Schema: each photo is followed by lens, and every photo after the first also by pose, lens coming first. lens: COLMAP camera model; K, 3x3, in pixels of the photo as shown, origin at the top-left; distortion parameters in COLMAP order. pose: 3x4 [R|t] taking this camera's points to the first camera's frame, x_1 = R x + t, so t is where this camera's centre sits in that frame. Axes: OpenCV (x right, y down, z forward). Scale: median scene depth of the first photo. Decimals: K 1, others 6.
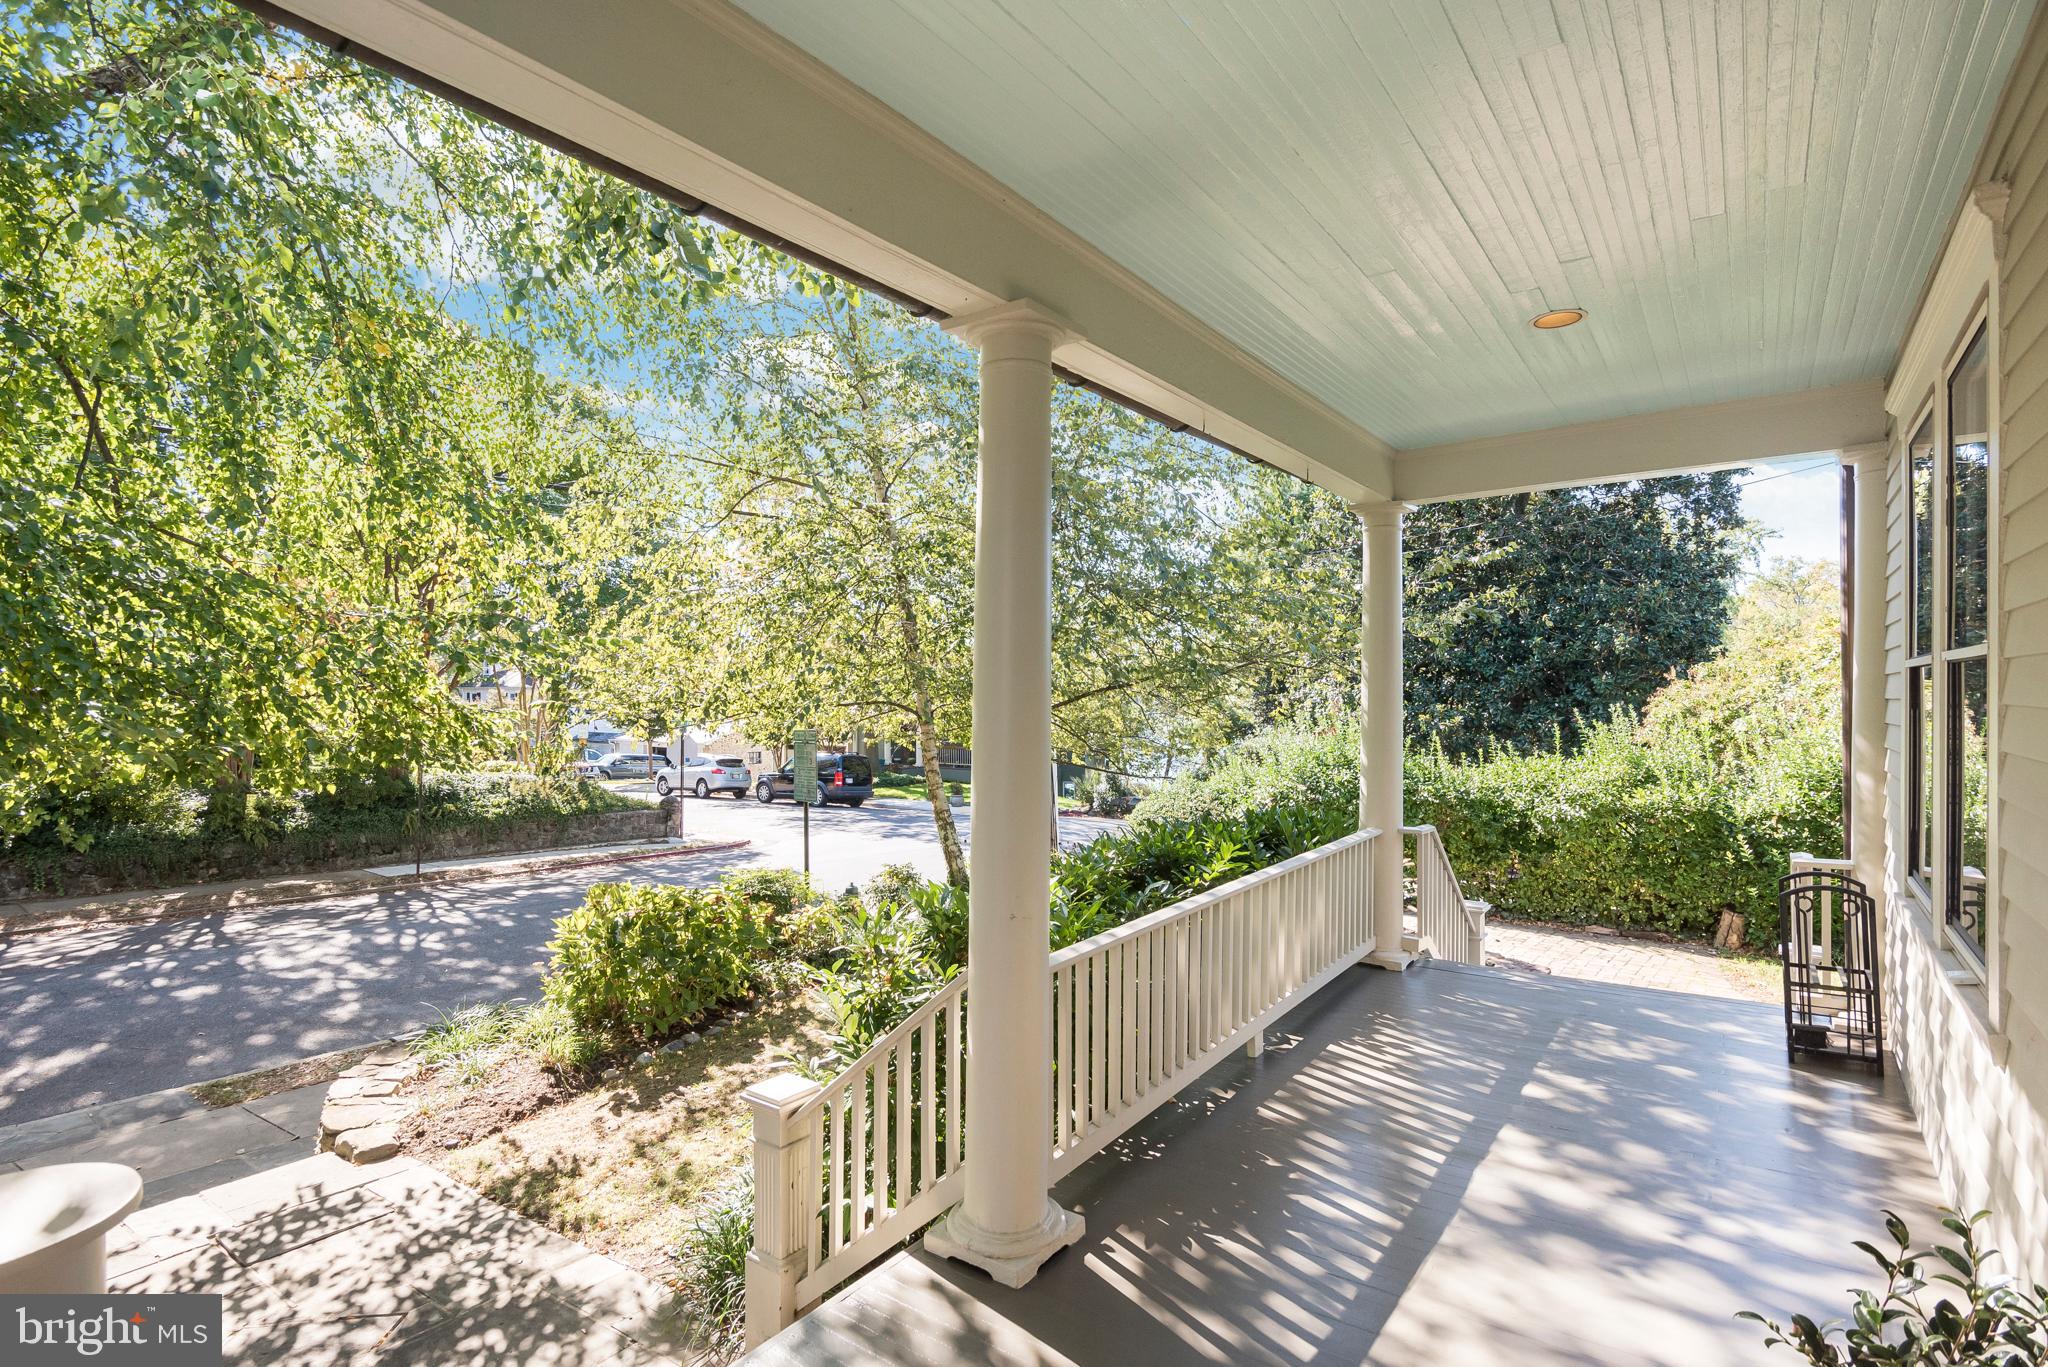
lens RADIAL K [[988.1, 0, 1011.2], [0, 988.1, 678.0], [0, 0, 1]] dist [-0.013187, -0.000110]
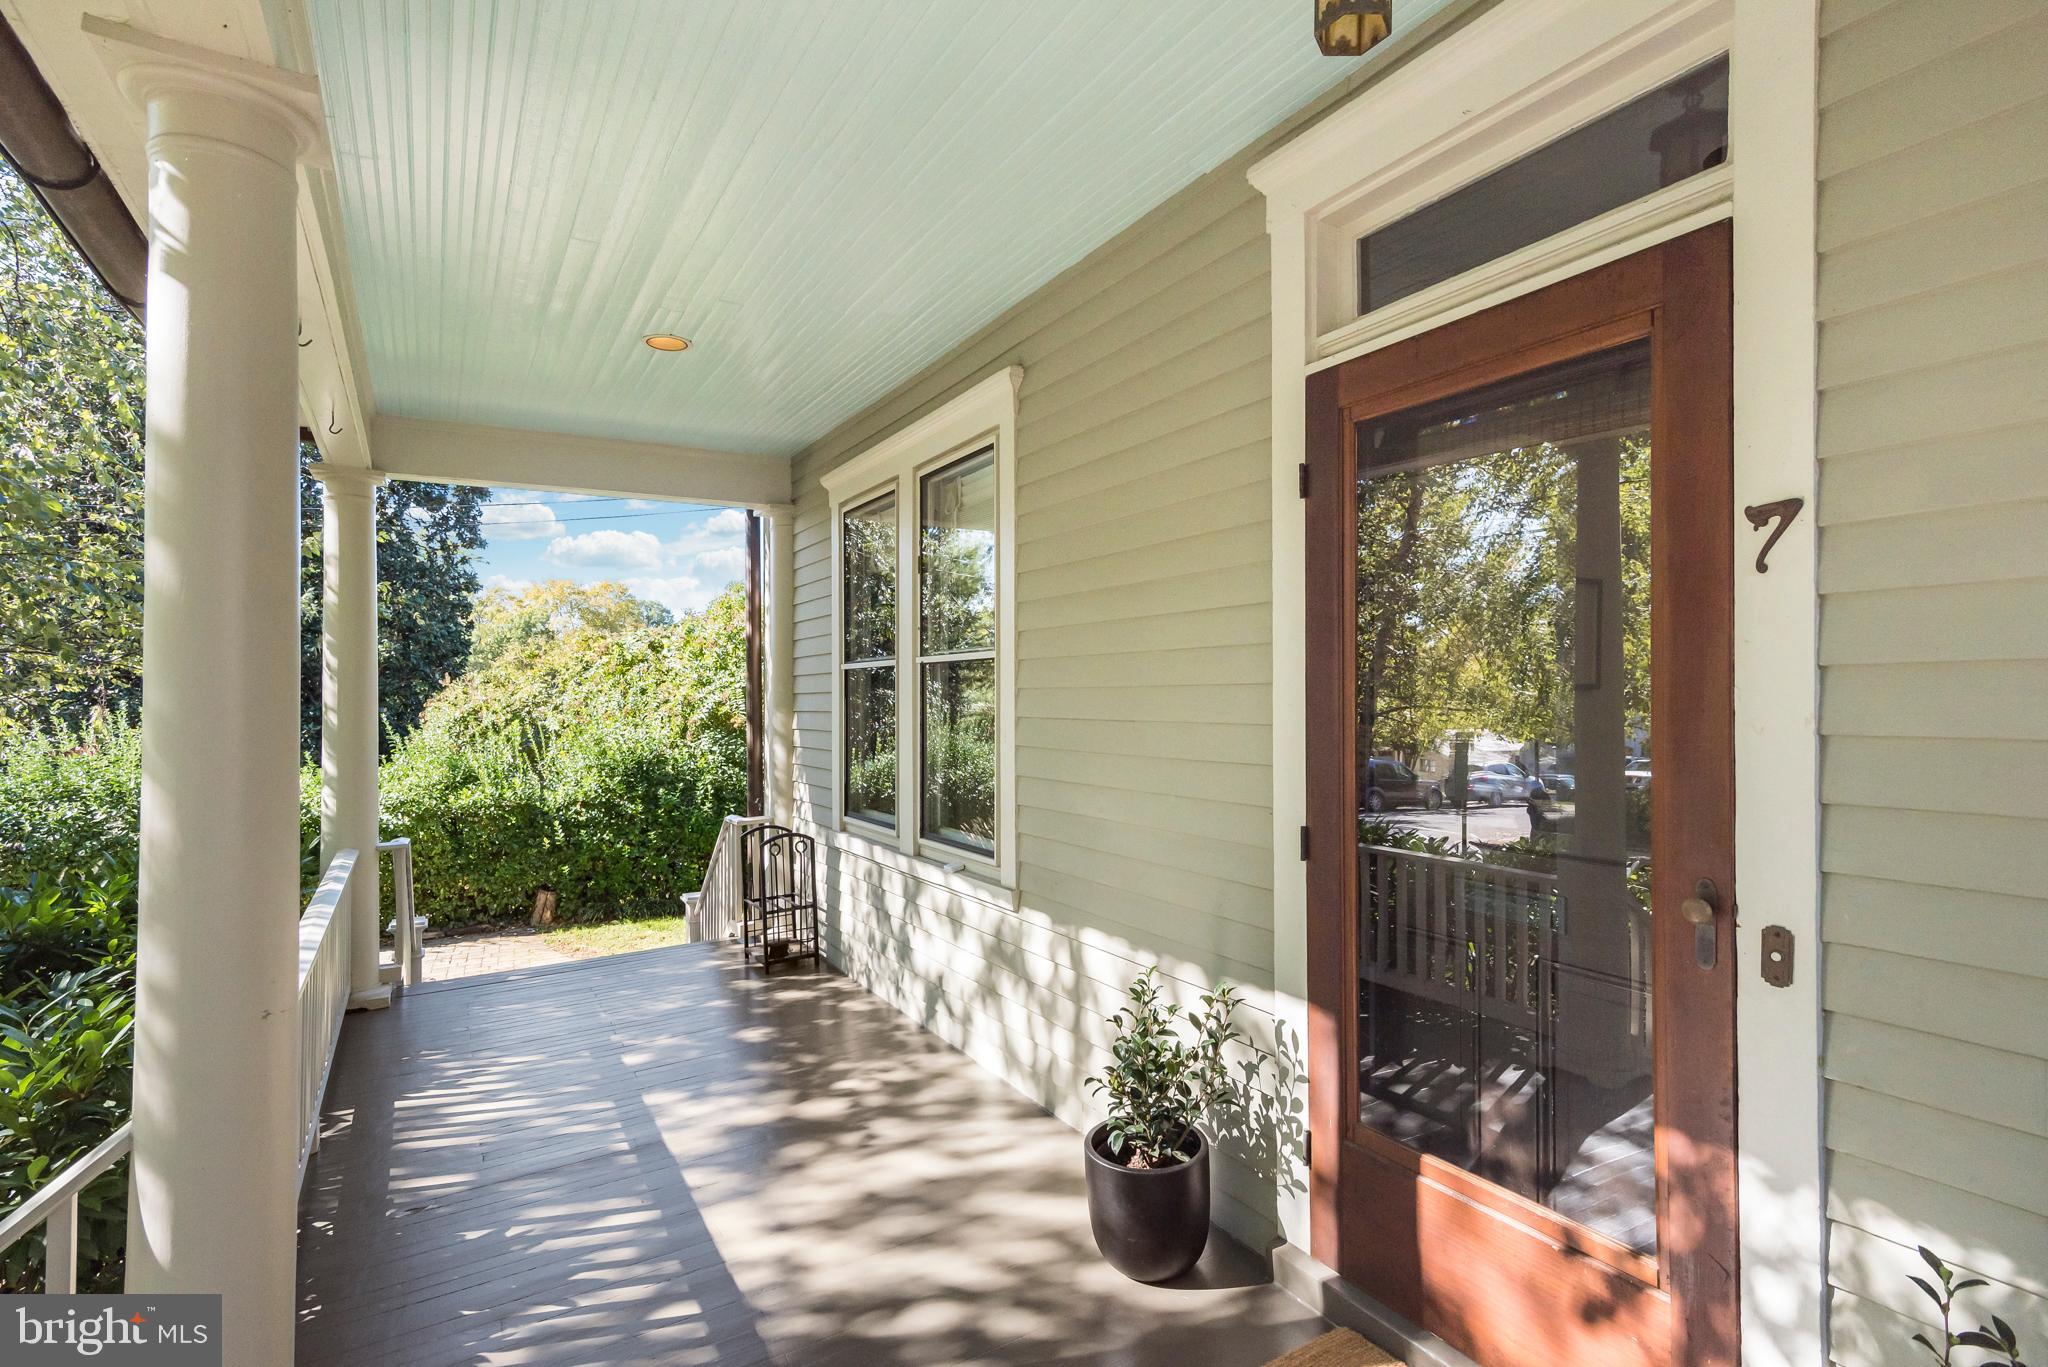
lens RADIAL K [[988.1, 0, 1016.5], [0, 988.1, 693.0], [0, 0, 1]] dist [-0.013187, -0.000110]
pose [[0.363797, 0.000441, 0.931478, -0.119219], [-0.004330, 0.999990, 0.001217, 0.007775], [-0.931468, -0.004476, 0.363795, 0.088291]]
